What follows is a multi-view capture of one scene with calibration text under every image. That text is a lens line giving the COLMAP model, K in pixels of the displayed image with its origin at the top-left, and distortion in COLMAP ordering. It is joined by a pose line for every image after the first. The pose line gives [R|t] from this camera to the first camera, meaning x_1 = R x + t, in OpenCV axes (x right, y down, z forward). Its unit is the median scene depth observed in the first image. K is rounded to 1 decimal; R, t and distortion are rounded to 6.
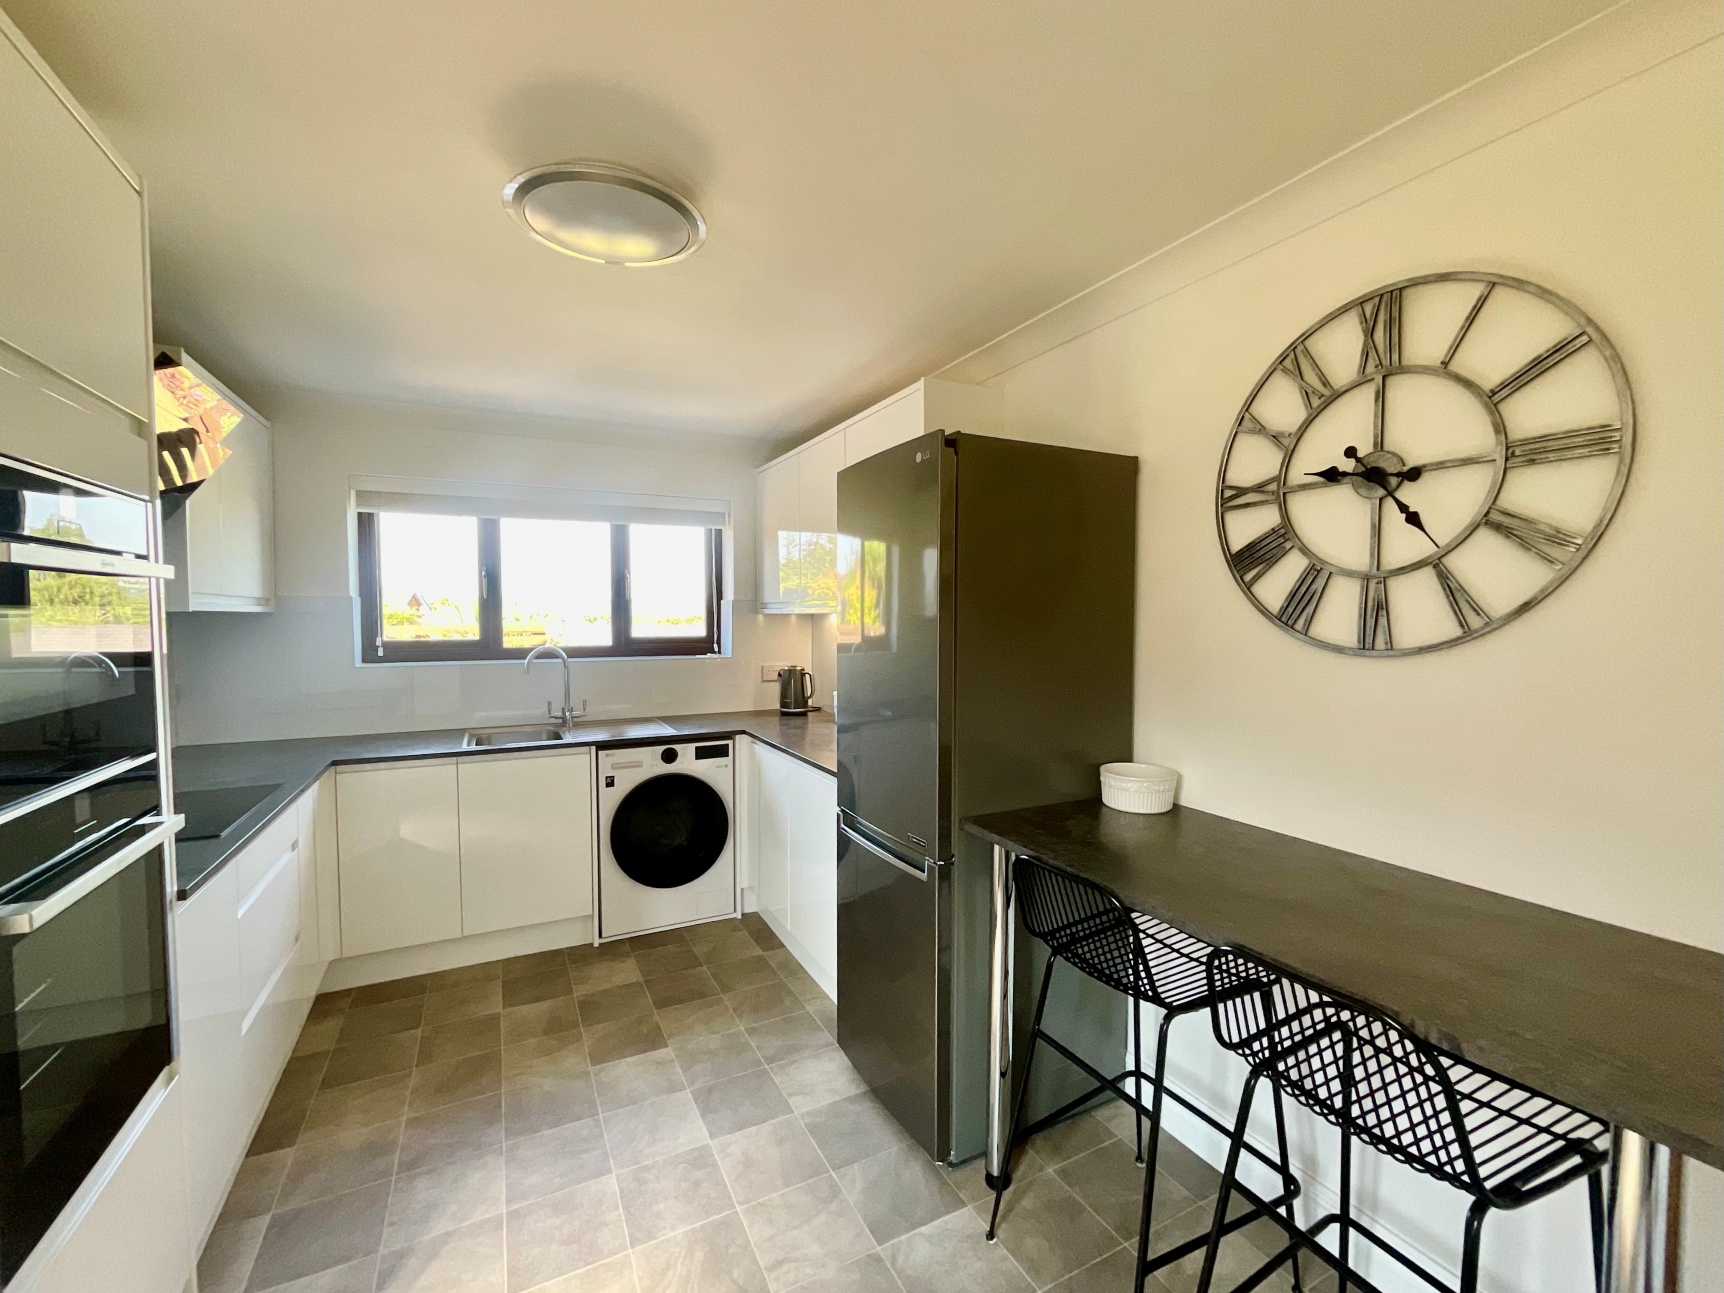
lens RADIAL K [[688.8, 0, 862.0], [0, 688.8, 646.5], [0, 0, 1]] dist [-0.001119, 0.000256]
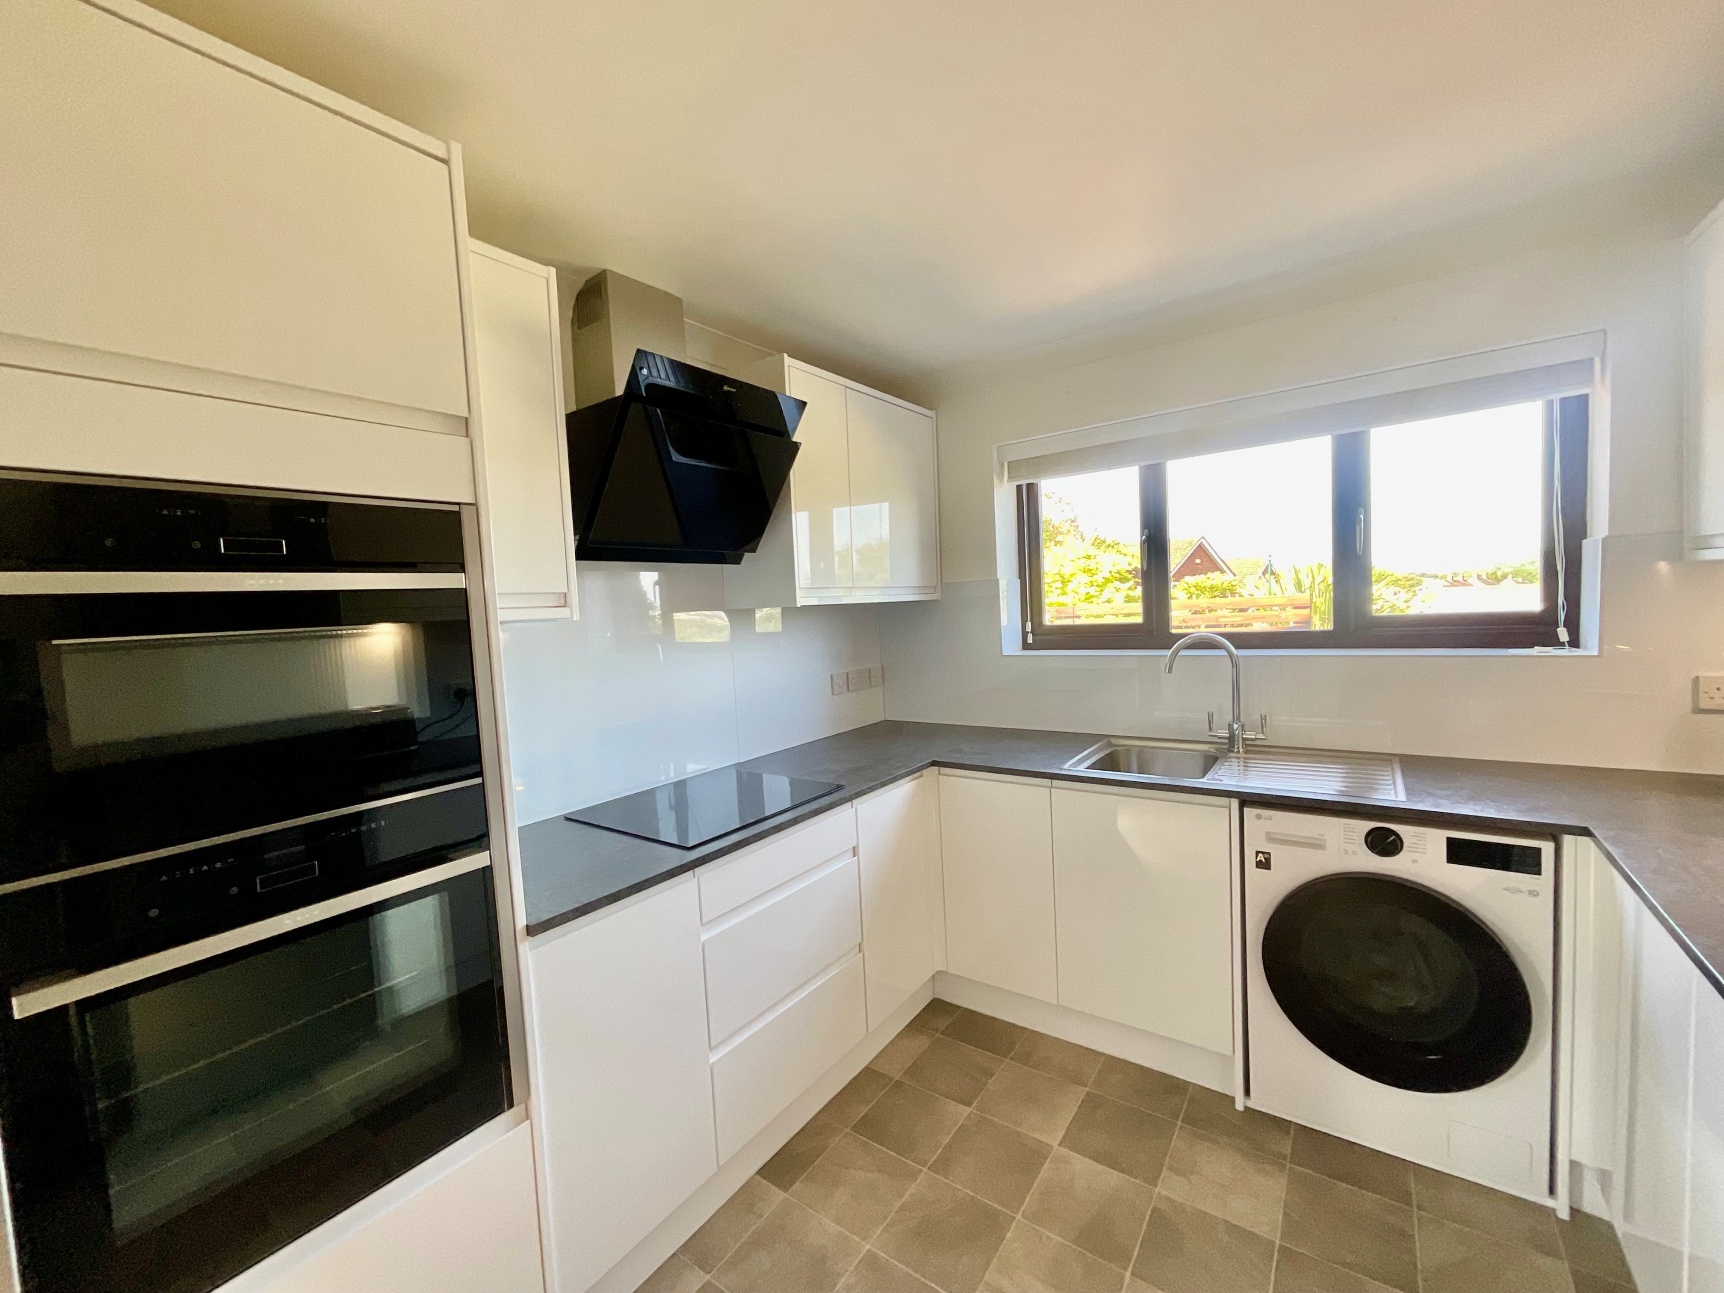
lens RADIAL K [[693.9, 0, 881.3], [0, 693.9, 648.5], [0, 0, 1]] dist [0.020795, -0.009100]
pose [[0.461405, 0.034622, -0.886514, 0.019470], [0.010137, 0.998967, 0.044289, -0.021427], [0.887132, -0.029422, 0.460577, 0.413461]]
